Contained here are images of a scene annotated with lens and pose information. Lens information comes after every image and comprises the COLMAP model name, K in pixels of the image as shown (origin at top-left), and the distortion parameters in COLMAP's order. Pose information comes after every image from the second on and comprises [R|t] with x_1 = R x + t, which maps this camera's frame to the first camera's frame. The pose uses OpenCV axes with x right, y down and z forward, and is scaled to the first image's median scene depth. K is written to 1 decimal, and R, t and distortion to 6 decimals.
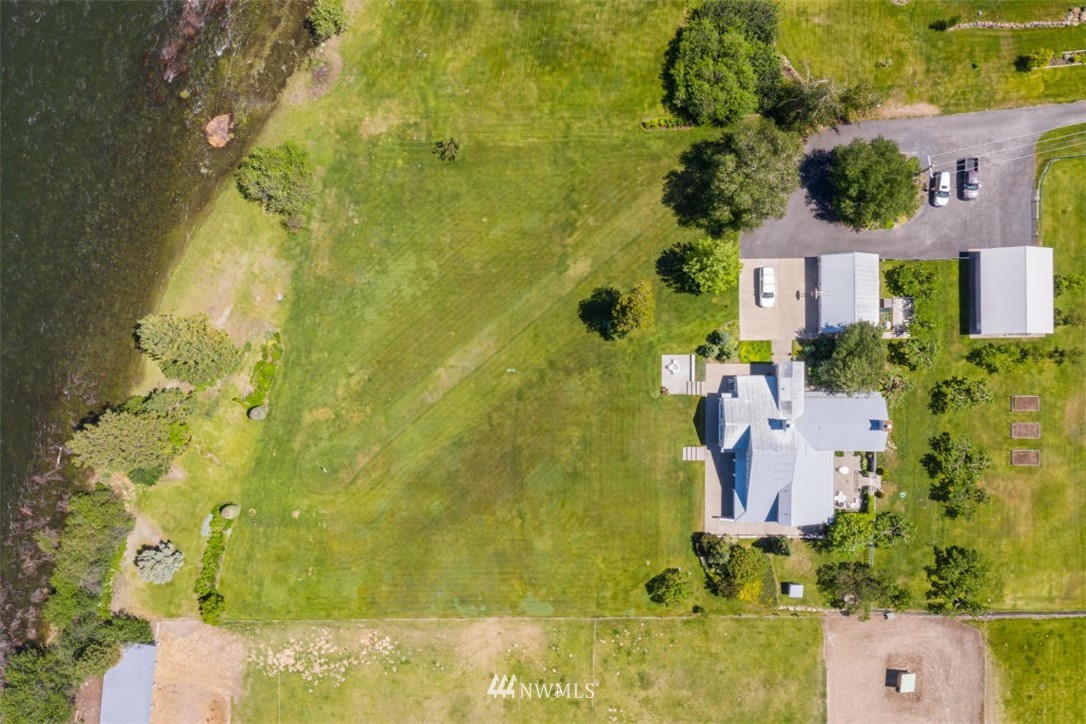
lens RADIAL K [[894.0, 0, 543.0], [0, 894.0, 362.0], [0, 0, 1]] dist [-0.020953, 0.001070]
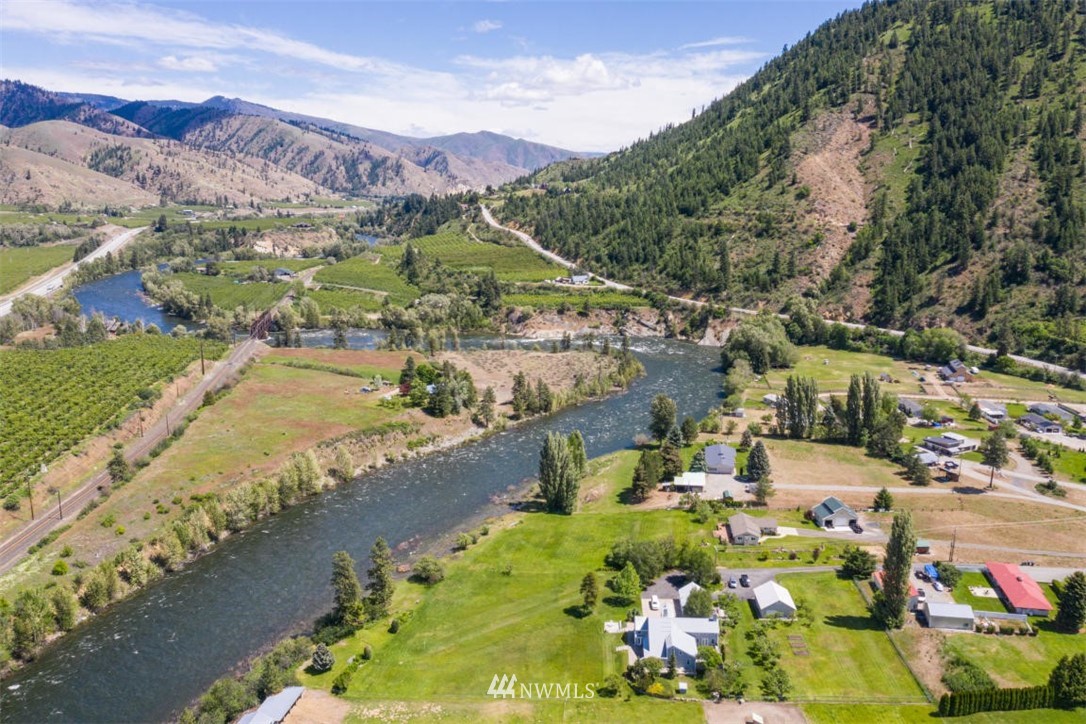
lens RADIAL K [[894.0, 0, 543.0], [0, 894.0, 362.0], [0, 0, 1]] dist [-0.020953, 0.001070]
pose [[0.997867, 0.031251, -0.057310, 0.092162], [-0.062525, 0.205390, -0.976681, 1.799063], [-0.018752, 0.978181, 0.206906, 0.036202]]
